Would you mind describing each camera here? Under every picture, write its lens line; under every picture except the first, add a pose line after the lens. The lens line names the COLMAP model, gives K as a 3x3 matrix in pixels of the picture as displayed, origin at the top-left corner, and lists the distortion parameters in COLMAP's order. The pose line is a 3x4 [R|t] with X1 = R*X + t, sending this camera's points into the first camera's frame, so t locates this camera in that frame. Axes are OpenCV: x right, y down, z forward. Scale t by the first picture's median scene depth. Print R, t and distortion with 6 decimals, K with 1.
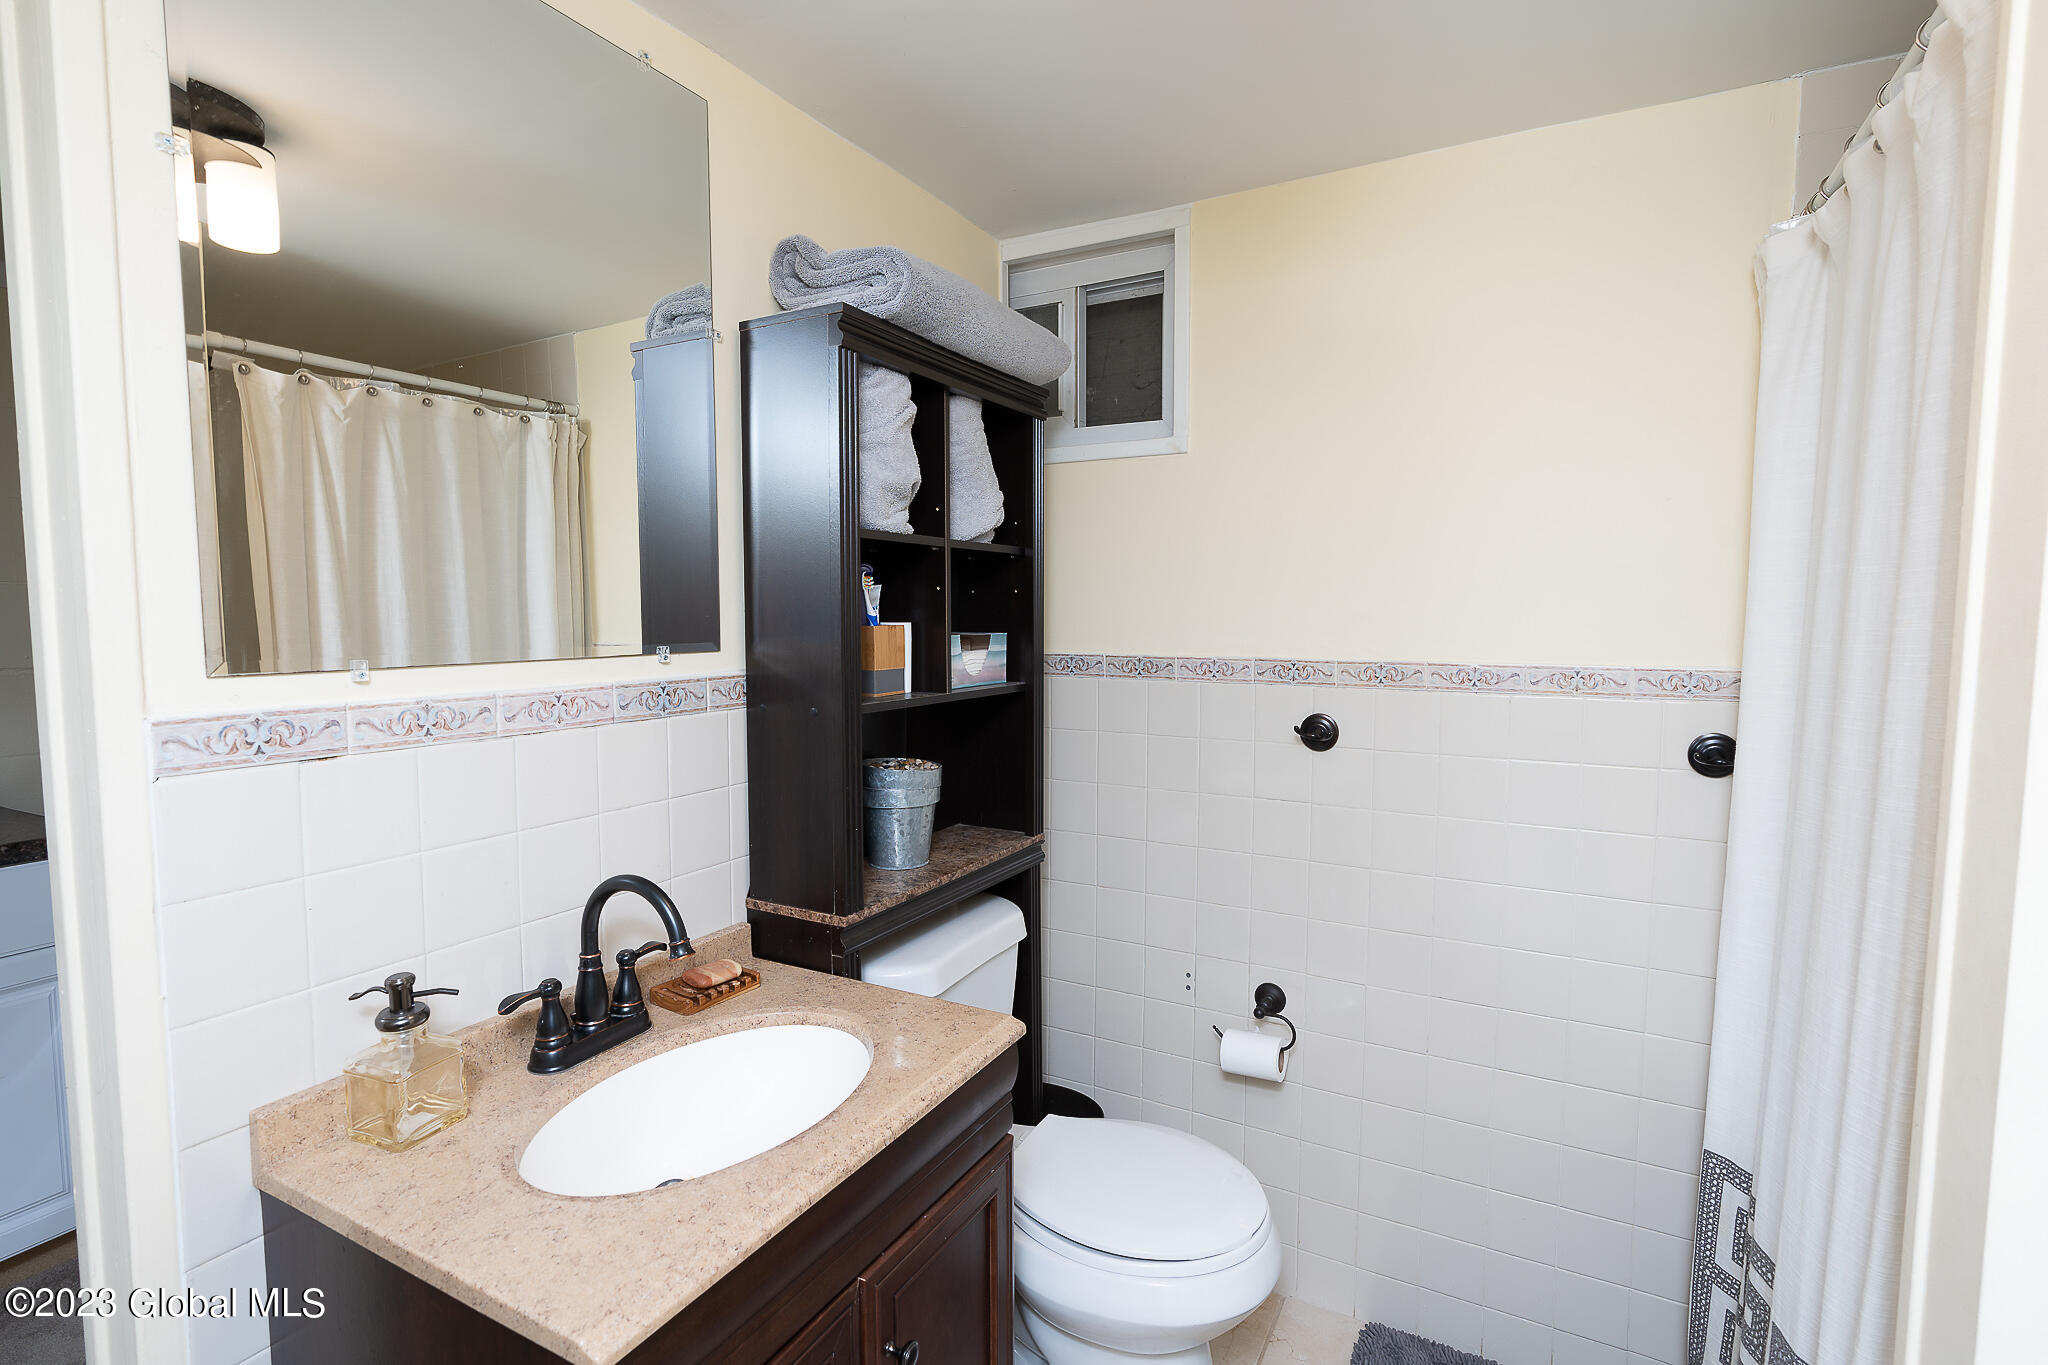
lens RADIAL K [[969.8, 0, 1026.2], [0, 969.8, 673.8], [0, 0, 1]] dist [0.000129, 0.001091]
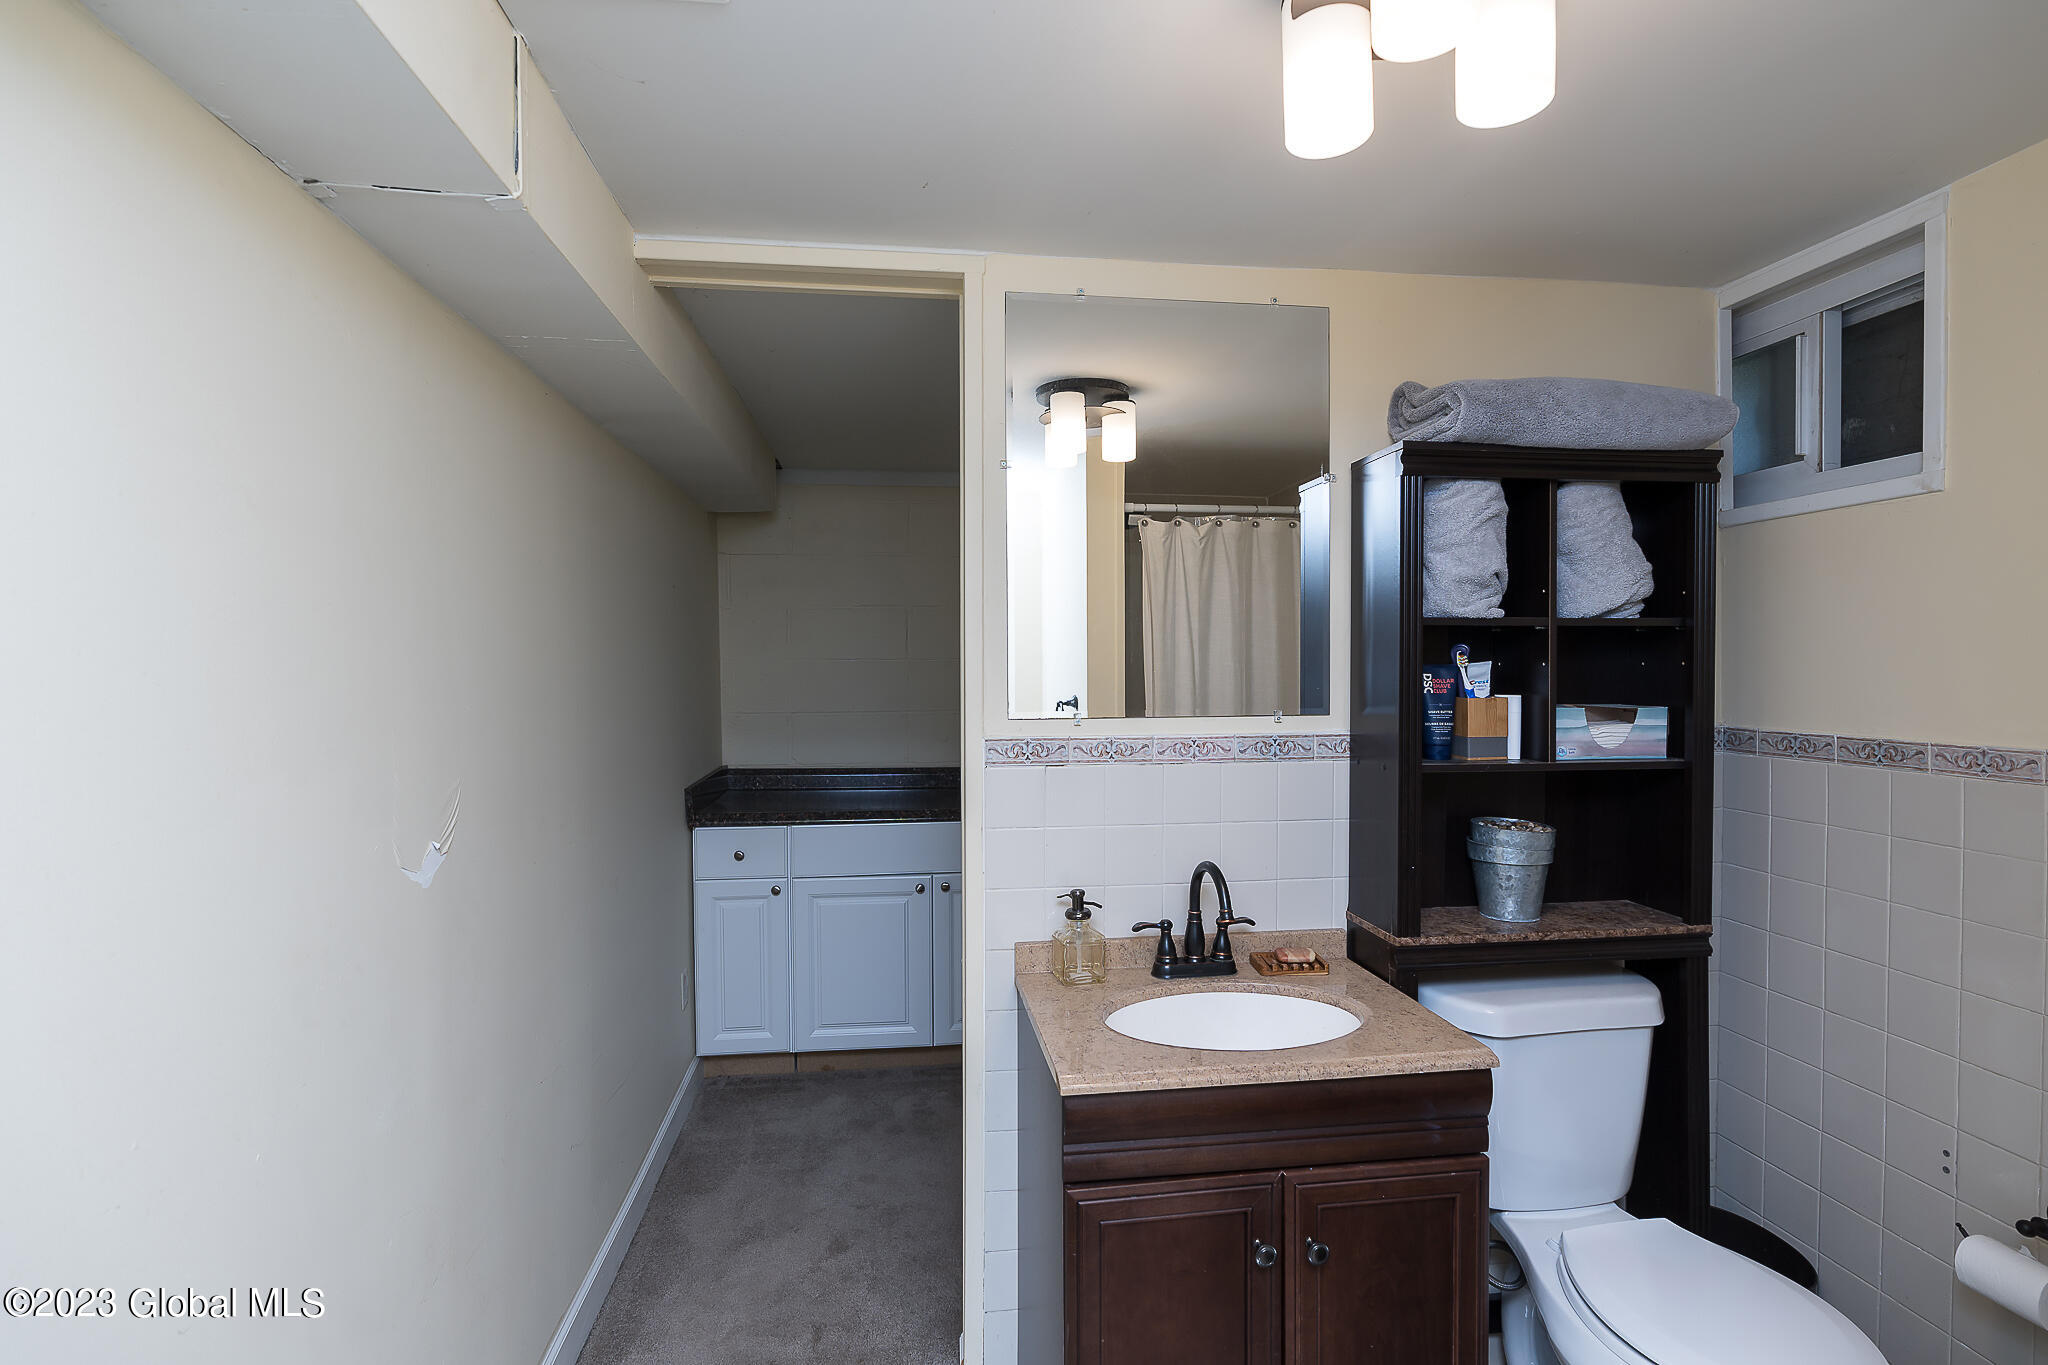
lens RADIAL K [[969.8, 0, 1026.2], [0, 969.8, 673.8], [0, 0, 1]] dist [0.000129, 0.001091]
pose [[0.597167, 0.005955, -0.802095, 0.371948], [-0.049158, 0.998365, -0.029186, -0.015599], [0.800609, 0.056858, 0.596483, -0.084957]]
